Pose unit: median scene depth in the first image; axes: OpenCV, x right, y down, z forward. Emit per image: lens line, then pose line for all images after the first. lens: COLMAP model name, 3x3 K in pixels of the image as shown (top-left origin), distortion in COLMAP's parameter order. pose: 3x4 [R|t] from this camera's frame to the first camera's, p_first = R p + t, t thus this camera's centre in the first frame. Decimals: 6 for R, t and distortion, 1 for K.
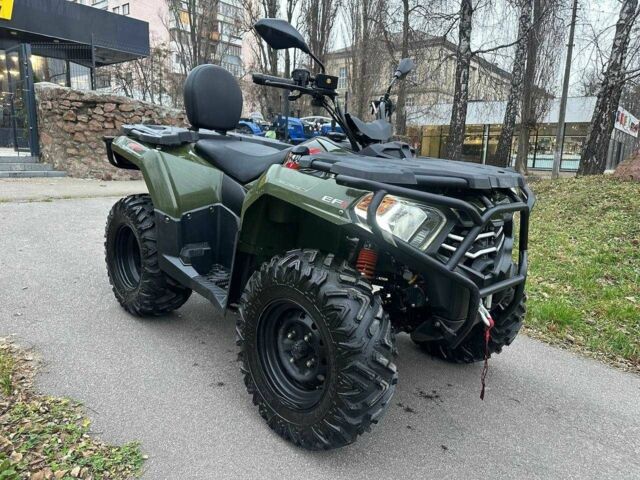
lens RADIAL K [[464.9, 0, 322.0], [0, 464.9, 241.7], [0, 0, 1]] dist [0.041721, -0.047888]
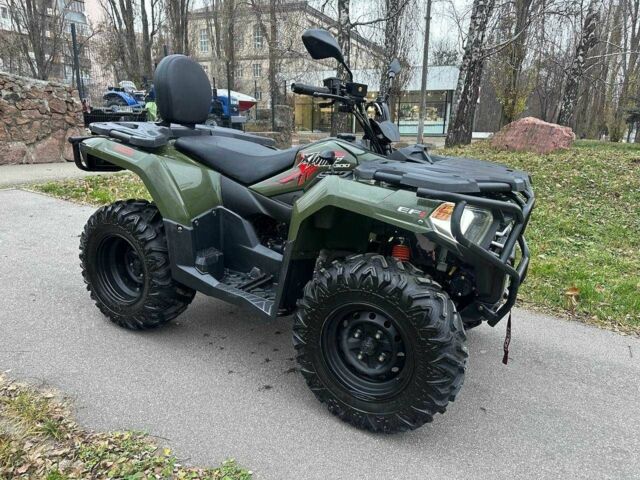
lens RADIAL K [[464.9, 0, 322.0], [0, 464.9, 241.7], [0, 0, 1]] dist [0.041721, -0.047888]
pose [[0.960342, -0.087344, 0.264791, -0.286718], [0.068755, 0.994525, 0.078694, -0.071489], [-0.270215, -0.057367, 0.961089, 0.000730]]
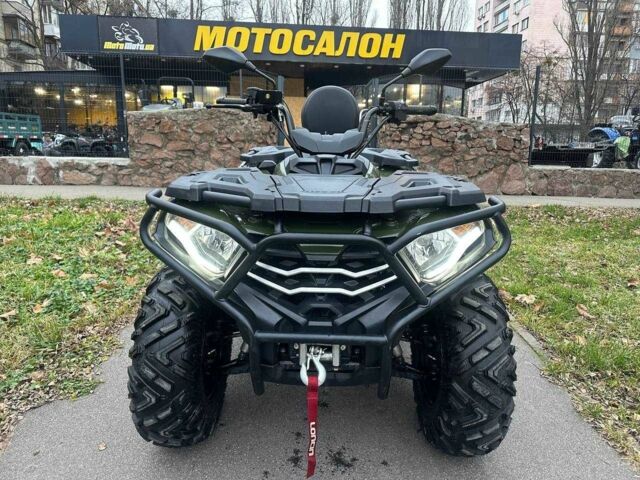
lens RADIAL K [[455.8, 0, 319.8], [0, 455.8, 259.8], [0, 0, 1]] dist [0.002545, 0.000091]
pose [[0.696910, 0.127067, -0.705812, 0.604022], [-0.116501, 0.991165, 0.063407, -0.055687], [0.707633, 0.038038, 0.705556, 0.310387]]
